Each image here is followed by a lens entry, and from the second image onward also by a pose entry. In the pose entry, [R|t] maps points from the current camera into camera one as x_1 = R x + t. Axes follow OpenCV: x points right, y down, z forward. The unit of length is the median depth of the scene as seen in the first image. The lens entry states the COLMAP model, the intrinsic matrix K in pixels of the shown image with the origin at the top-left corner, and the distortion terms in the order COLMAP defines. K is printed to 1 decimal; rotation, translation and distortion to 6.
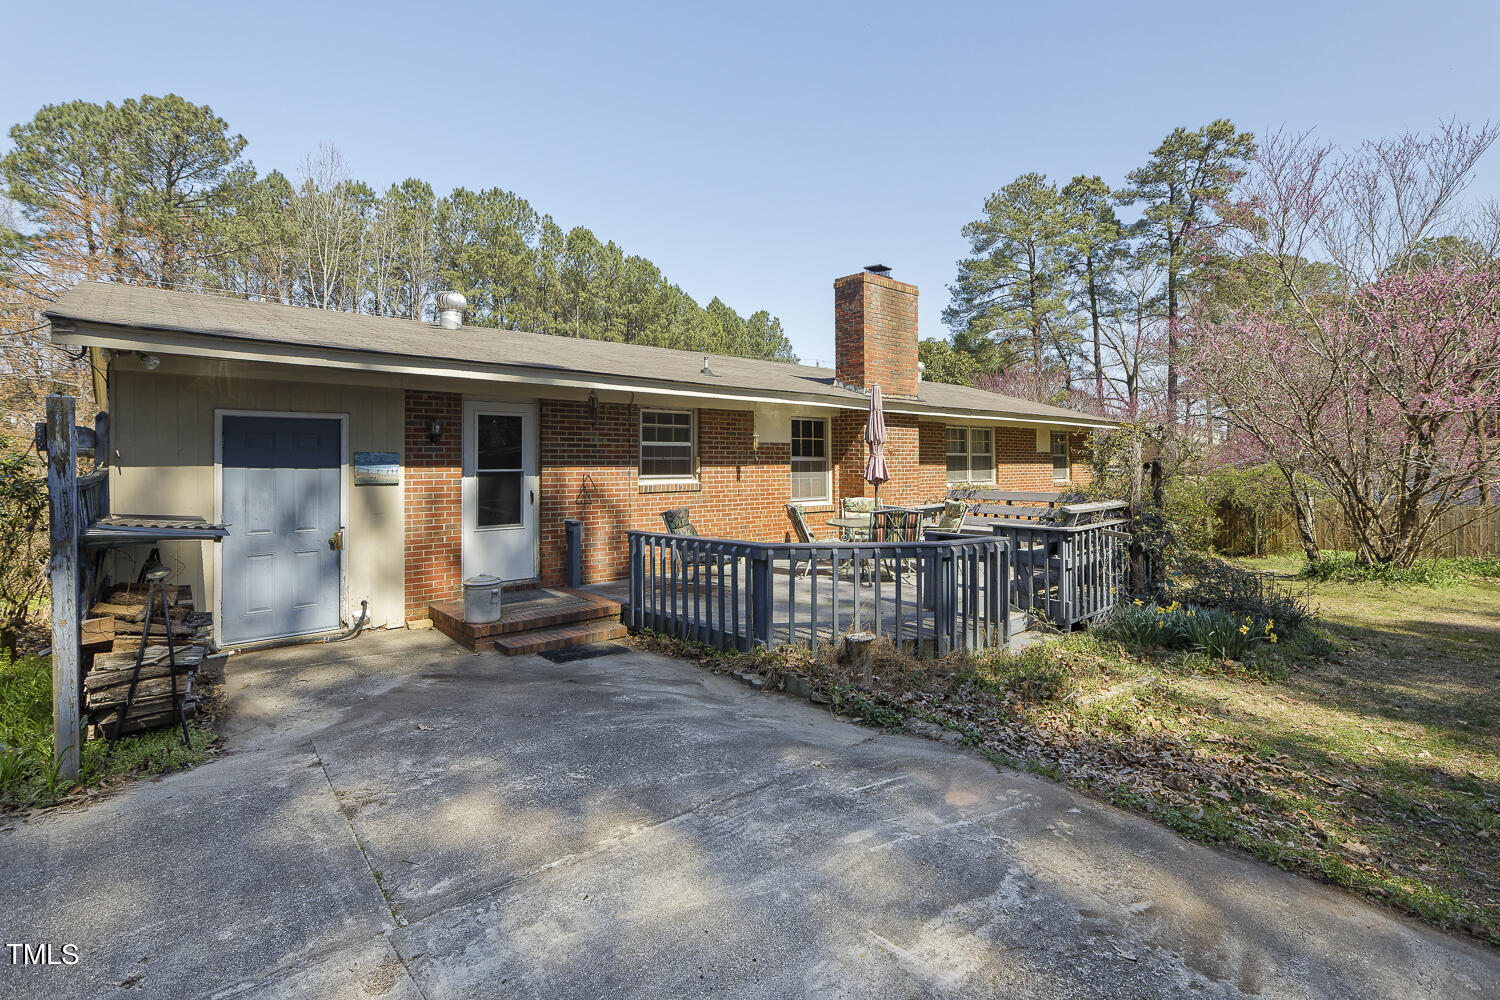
lens RADIAL K [[690.4, 0, 733.5], [0, 690.4, 461.4], [0, 0, 1]] dist [0.001889, 0.001070]
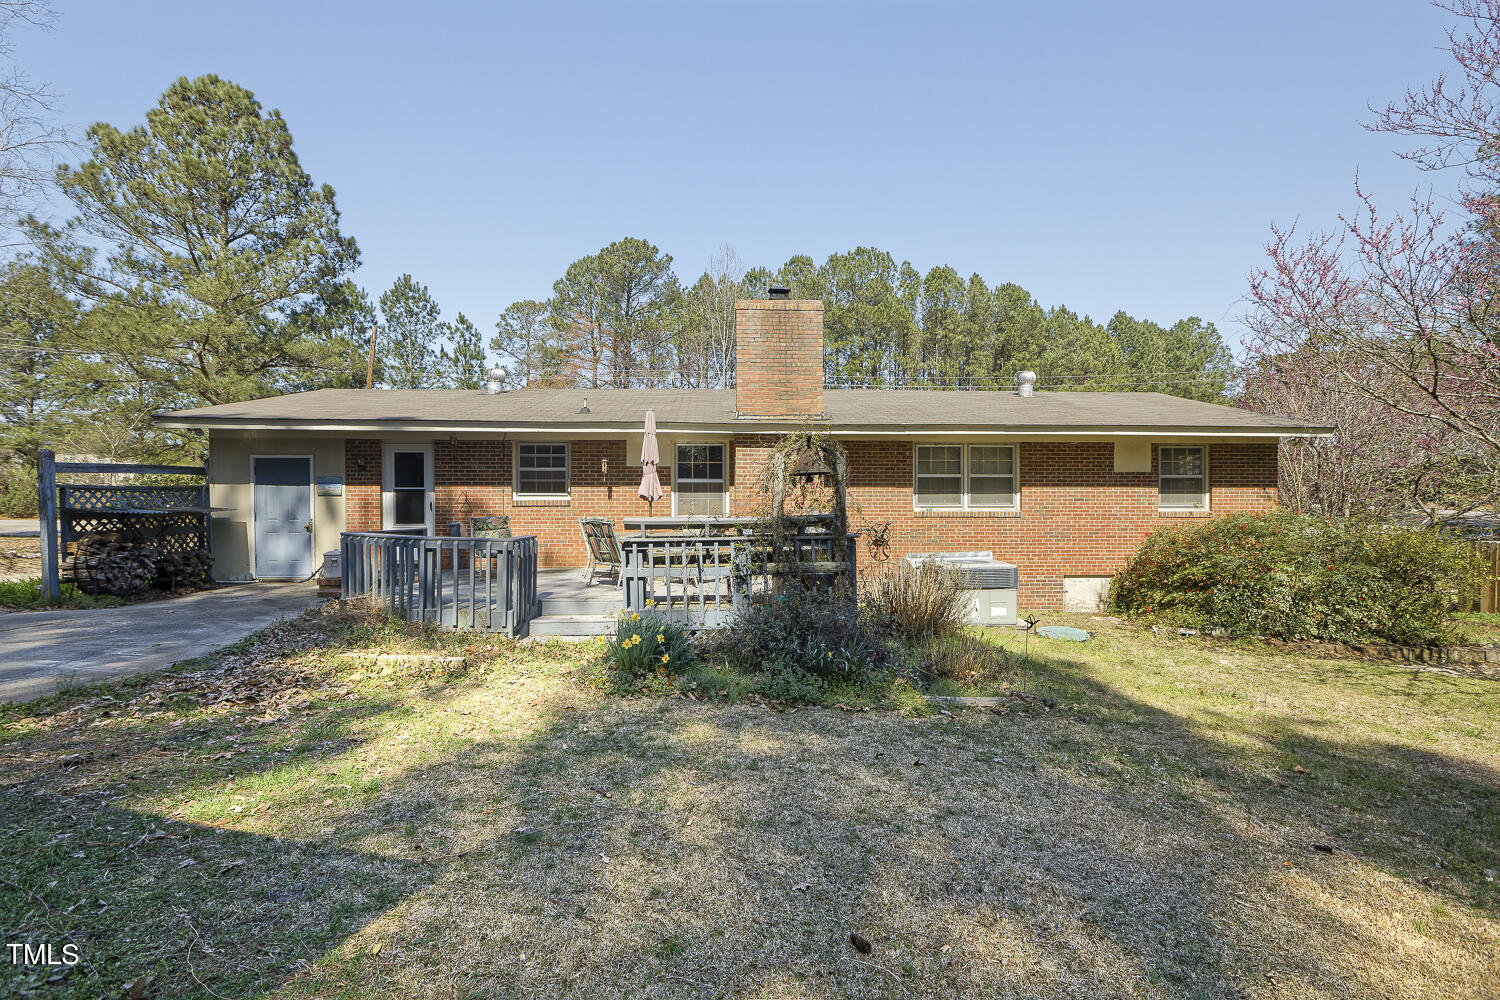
lens RADIAL K [[685.5, 0, 750.0], [0, 685.5, 500.0], [0, 0, 1]] dist [-0.001844, 0.000470]
pose [[0.794008, -0.001414, -0.607906, 0.879795], [-0.000671, 0.999995, -0.003203, 0.032228], [0.607907, 0.002951, 0.794003, 0.189704]]
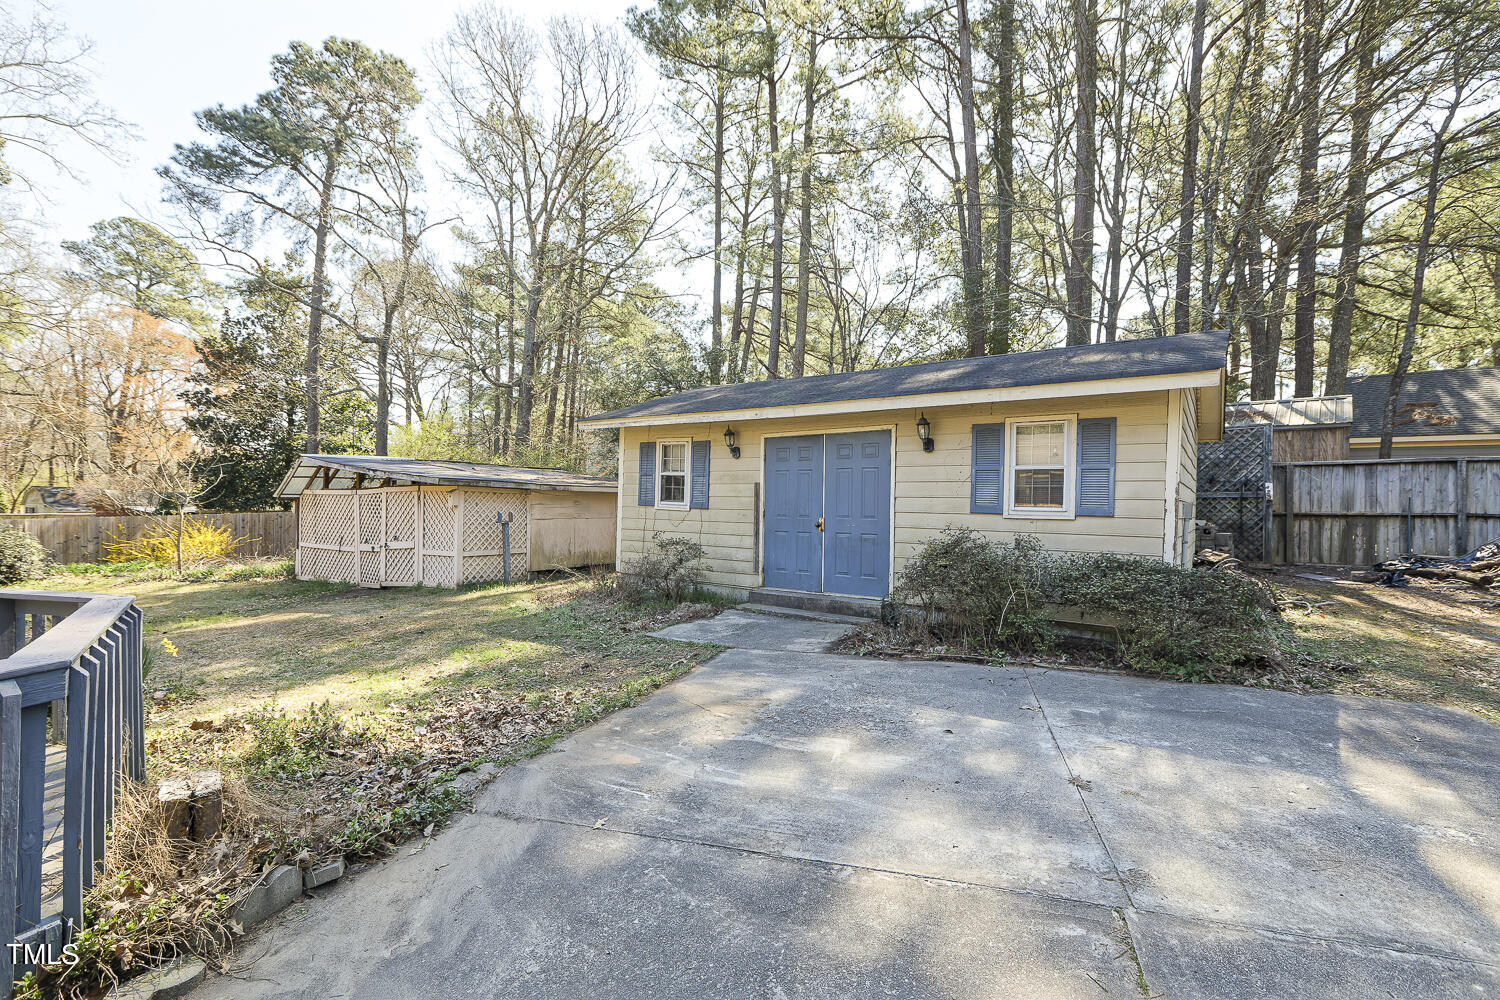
lens RADIAL K [[667.1, 0, 744.4], [0, 667.1, 504.1], [0, 0, 1]] dist [-0.001009, 0.000617]
pose [[-0.517529, -0.014330, 0.855545, -0.231965], [-0.017179, 0.999832, 0.006356, 0.016559], [-0.855493, -0.011408, -0.517689, 0.459153]]
